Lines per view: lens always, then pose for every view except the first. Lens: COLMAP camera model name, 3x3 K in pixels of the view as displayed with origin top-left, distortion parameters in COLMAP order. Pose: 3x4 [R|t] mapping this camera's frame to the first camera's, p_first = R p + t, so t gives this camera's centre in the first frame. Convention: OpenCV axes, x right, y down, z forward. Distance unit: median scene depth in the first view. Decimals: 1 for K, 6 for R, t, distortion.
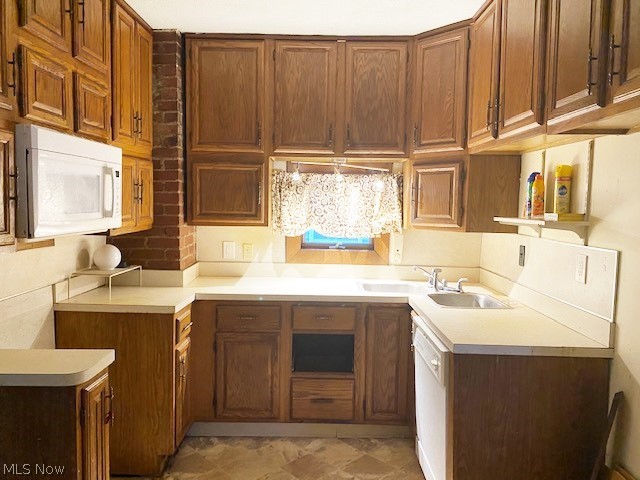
lens RADIAL K [[495.3, 0, 317.7], [0, 495.3, 239.8], [0, 0, 1]] dist [0.047370, -0.059182]
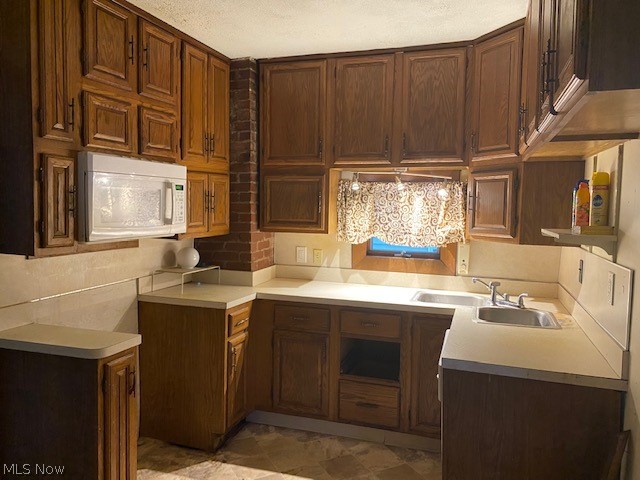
lens RADIAL K [[495.3, 0, 317.5], [0, 495.3, 236.6], [0, 0, 1]] dist [0.047370, -0.059182]
pose [[0.948508, 0.019526, -0.316149, 0.227944], [-0.024410, 0.999636, -0.011494, -0.008786], [0.315810, 0.018619, 0.948640, -0.010798]]
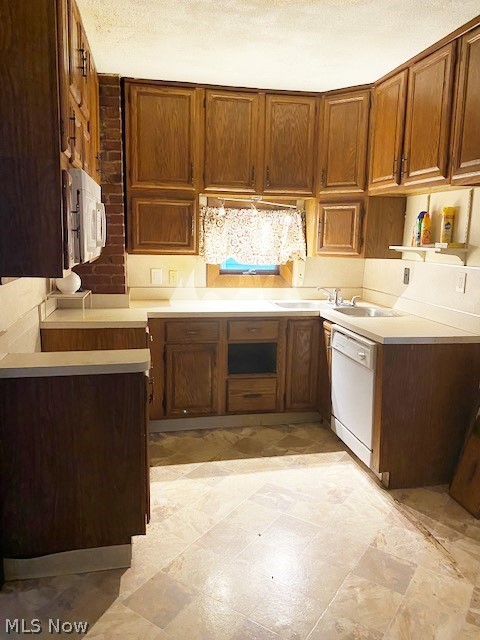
lens RADIAL K [[495.3, 0, 237.3], [0, 495.3, 318.4], [0, 0, 1]] dist [0.047370, -0.059182]
pose [[0.980918, -0.029215, 0.192216, -0.258244], [0.011102, 0.995449, 0.094646, 0.012799], [-0.194107, -0.090706, 0.976778, -0.179619]]
